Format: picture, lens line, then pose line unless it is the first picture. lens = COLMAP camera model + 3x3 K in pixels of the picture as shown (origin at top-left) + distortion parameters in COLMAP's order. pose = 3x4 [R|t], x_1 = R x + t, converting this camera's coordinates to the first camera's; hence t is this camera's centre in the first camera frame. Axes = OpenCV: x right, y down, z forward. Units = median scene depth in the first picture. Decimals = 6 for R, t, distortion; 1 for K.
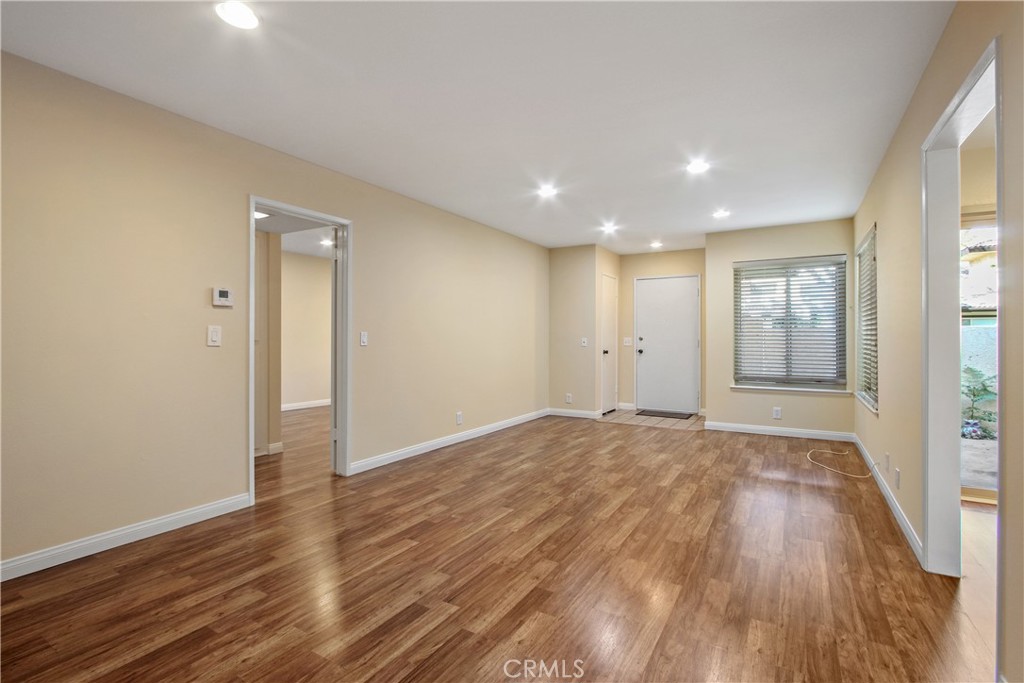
lens RADIAL K [[472.8, 0, 516.7], [0, 472.8, 335.5], [0, 0, 1]] dist [-0.014893, -0.000164]
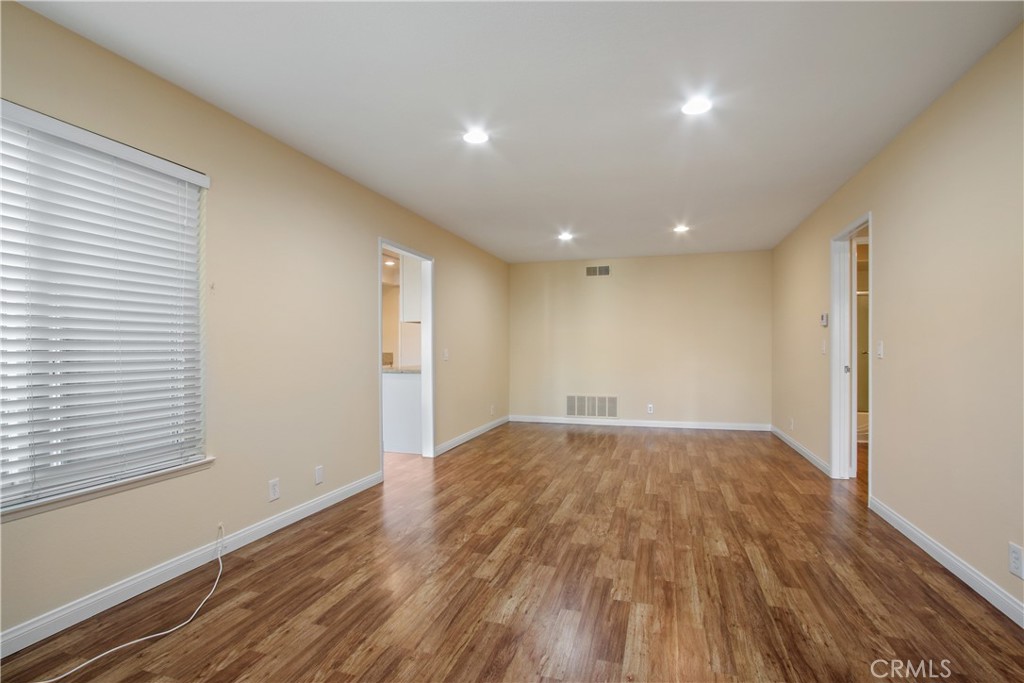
lens RADIAL K [[472.8, 0, 511.9], [0, 472.8, 344.3], [0, 0, 1]] dist [-0.014893, -0.000164]
pose [[-0.975310, -0.001192, -0.220835, 0.535337], [0.002092, 0.999891, -0.014639, 0.009747], [0.220828, -0.014740, -0.975201, 1.912852]]
